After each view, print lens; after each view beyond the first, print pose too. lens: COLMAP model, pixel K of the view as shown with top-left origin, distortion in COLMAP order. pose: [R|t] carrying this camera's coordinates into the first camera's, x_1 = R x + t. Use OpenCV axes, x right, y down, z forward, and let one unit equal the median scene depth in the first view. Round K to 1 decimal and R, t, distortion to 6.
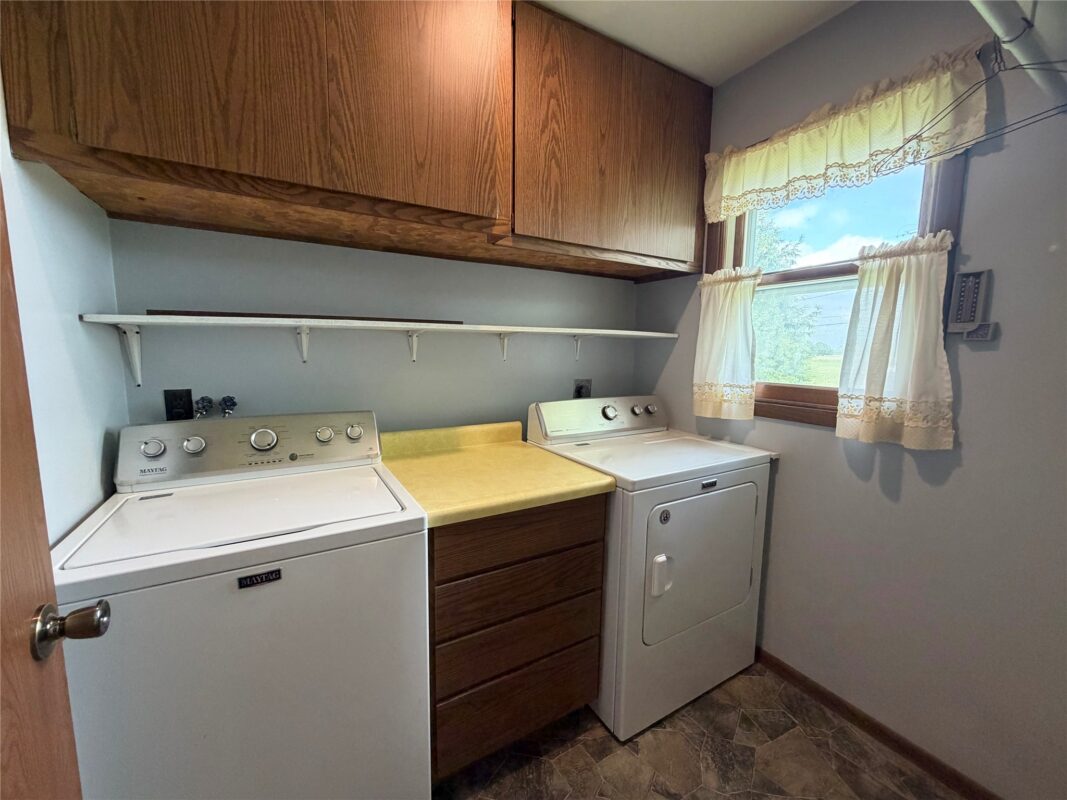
lens RADIAL K [[427.6, 0, 535.6], [0, 427.6, 394.5], [0, 0, 1]] dist [-0.001578, -0.000624]
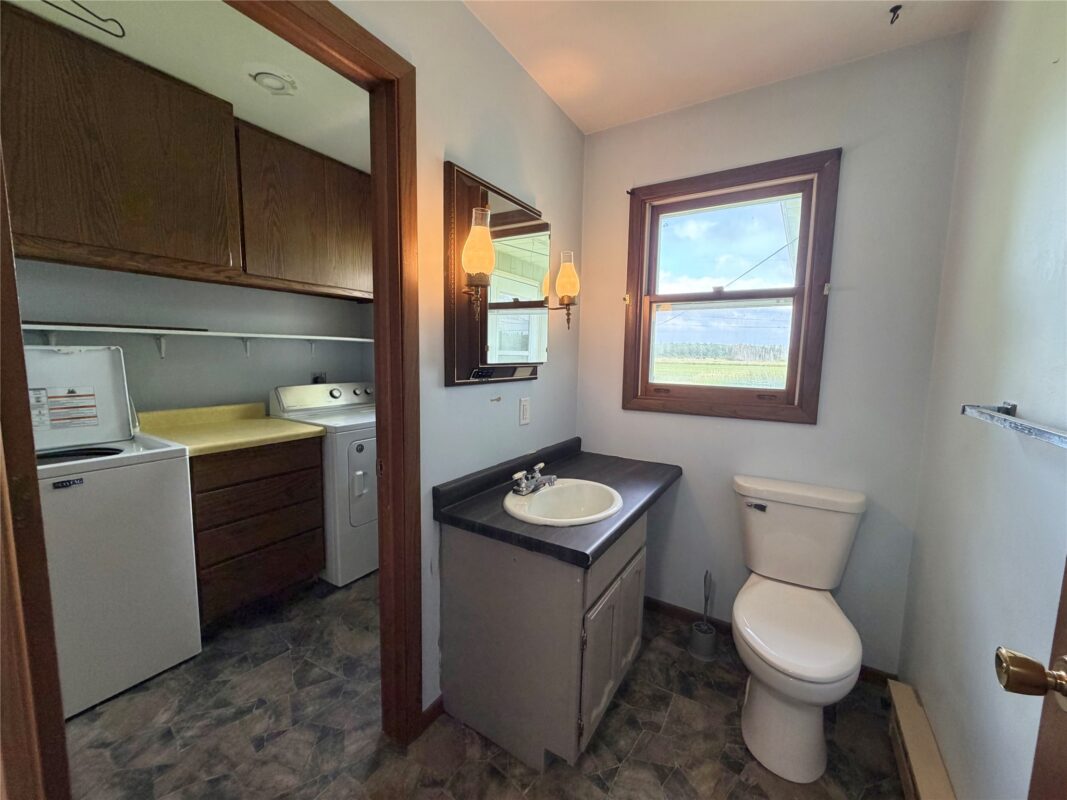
lens RADIAL K [[427.6, 0, 535.4], [0, 427.6, 399.3], [0, 0, 1]] dist [-0.001578, -0.000624]
pose [[0.887071, -0.044826, 0.459452, 0.145333], [0.041030, 0.998991, 0.018248, 0.086389], [-0.459806, 0.002664, 0.888015, -0.827657]]
